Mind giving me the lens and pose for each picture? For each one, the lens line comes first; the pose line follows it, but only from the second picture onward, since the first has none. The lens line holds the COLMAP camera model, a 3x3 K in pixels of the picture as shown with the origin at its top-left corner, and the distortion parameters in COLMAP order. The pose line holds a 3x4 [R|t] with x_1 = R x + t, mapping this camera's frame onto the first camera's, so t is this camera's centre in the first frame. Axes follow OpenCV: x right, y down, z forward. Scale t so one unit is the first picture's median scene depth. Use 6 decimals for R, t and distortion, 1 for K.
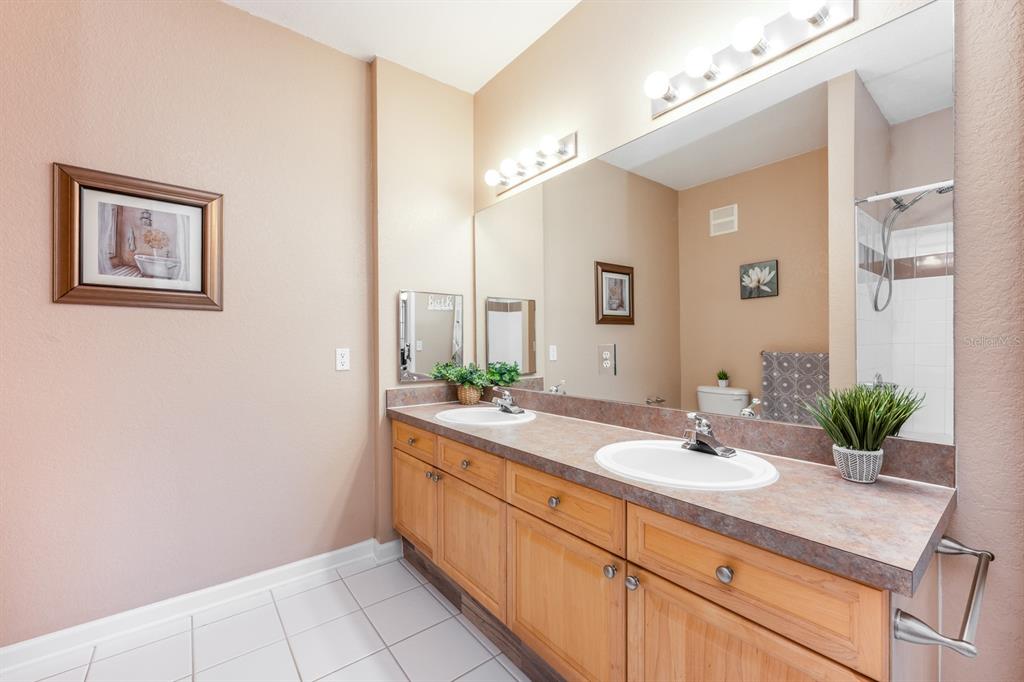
lens RADIAL K [[416.1, 0, 511.3], [0, 416.1, 343.6], [0, 0, 1]] dist [-0.004365, -0.000459]
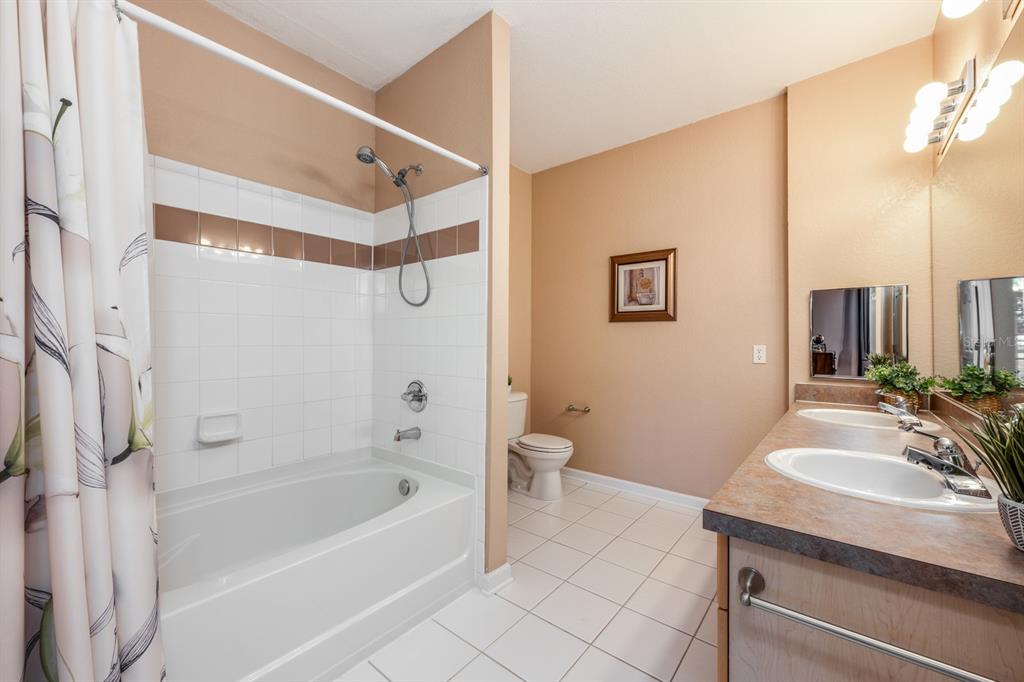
lens RADIAL K [[416.1, 0, 511.3], [0, 416.1, 344.1], [0, 0, 1]] dist [-0.004365, -0.000459]
pose [[0.220726, 0.007639, -0.975306, 0.792436], [-0.001143, 0.999971, 0.007573, -0.001110], [0.975335, -0.000556, 0.220728, 0.030173]]
